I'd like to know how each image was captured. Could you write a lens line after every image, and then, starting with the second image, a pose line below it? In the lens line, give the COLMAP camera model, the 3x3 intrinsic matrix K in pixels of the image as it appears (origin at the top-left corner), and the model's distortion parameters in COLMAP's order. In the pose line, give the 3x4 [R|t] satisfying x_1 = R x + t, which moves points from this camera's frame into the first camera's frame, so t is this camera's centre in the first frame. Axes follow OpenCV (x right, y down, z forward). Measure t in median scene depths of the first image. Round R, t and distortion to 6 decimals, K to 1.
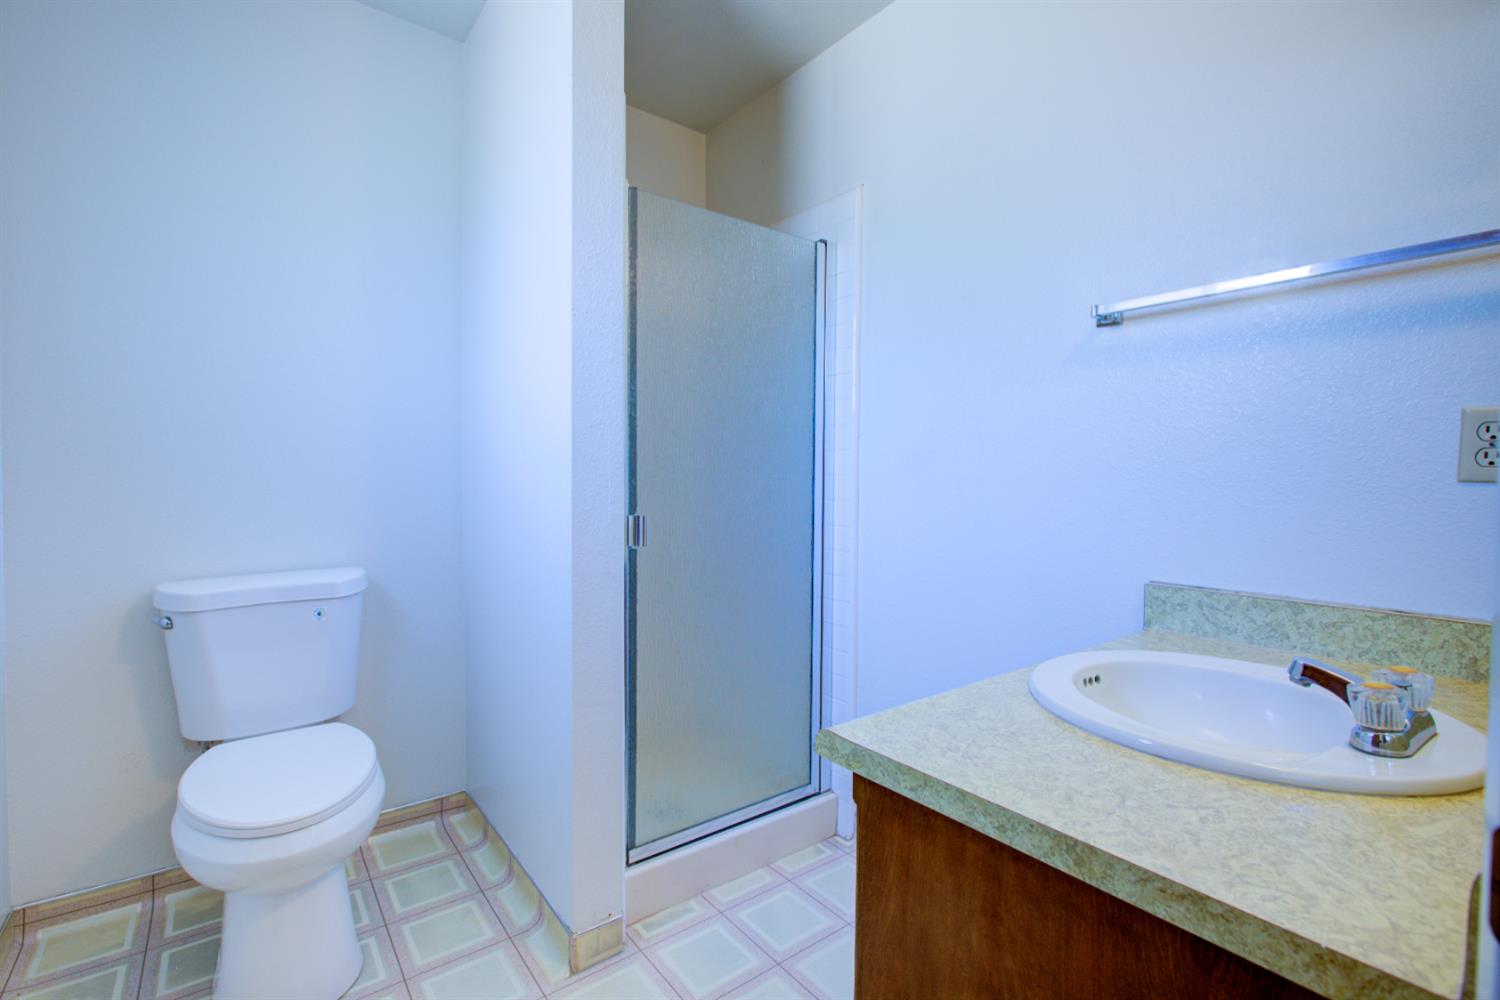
lens RADIAL K [[681.2, 0, 750.2], [0, 681.2, 498.9], [0, 0, 1]] dist [-0.005485, 0.000909]
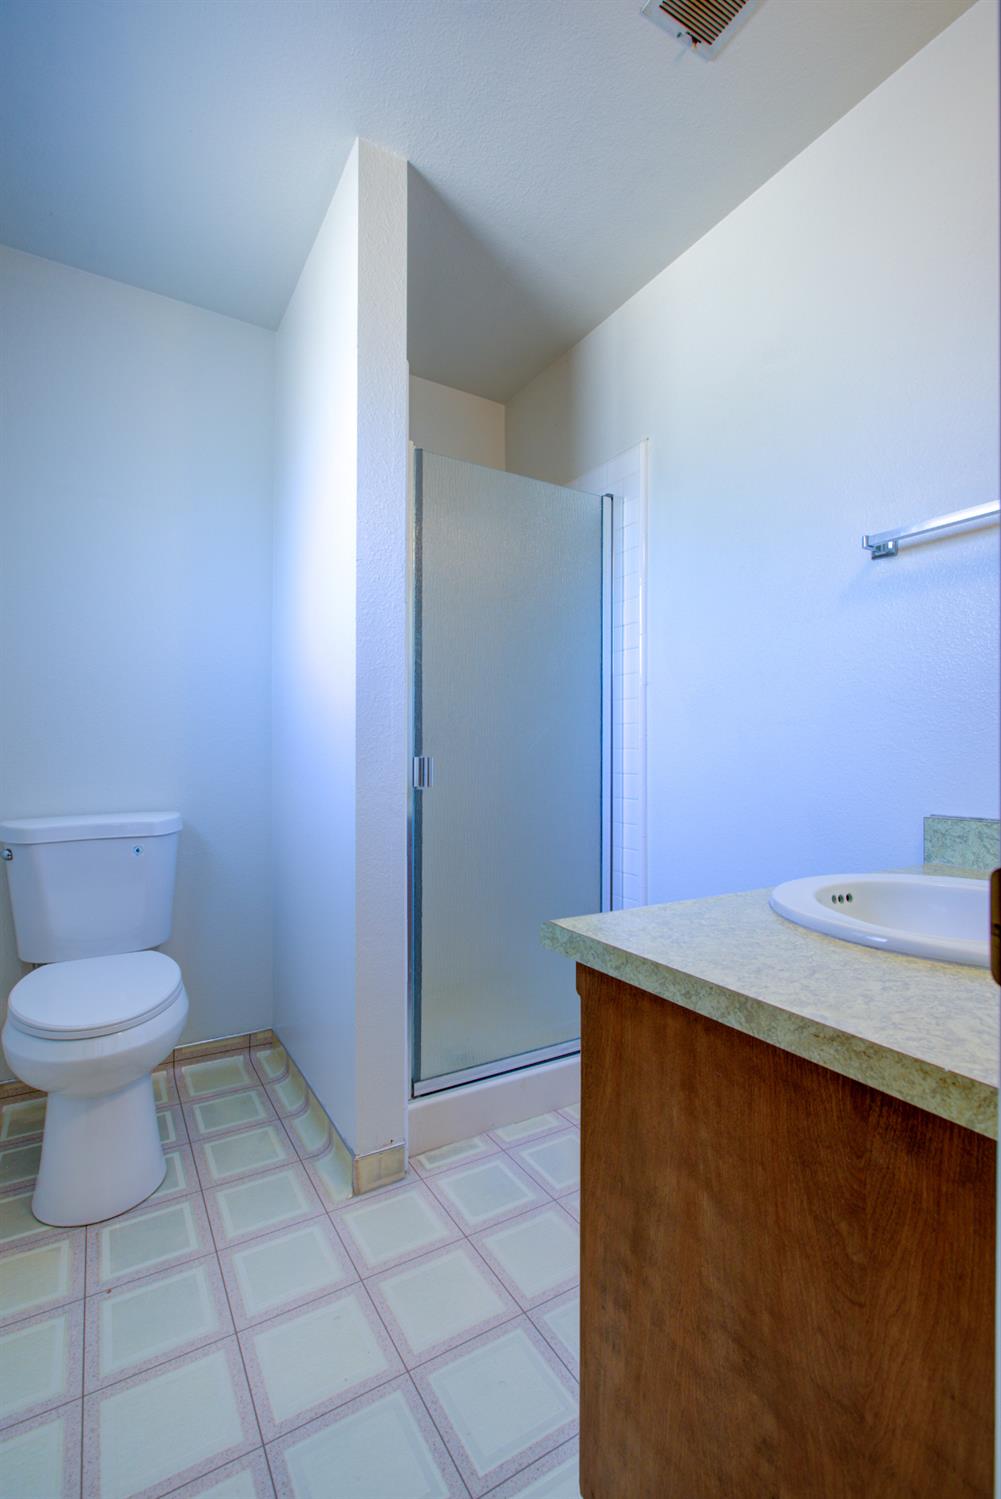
lens RADIAL K [[680.7, 0, 500.7], [0, 680.7, 751.4], [0, 0, 1]] dist [-0.005485, 0.000909]
pose [[0.993878, -0.004667, -0.110380, 0.078368], [0.000889, 0.999413, -0.034252, 0.057380], [0.110475, 0.033945, 0.993299, -0.029672]]
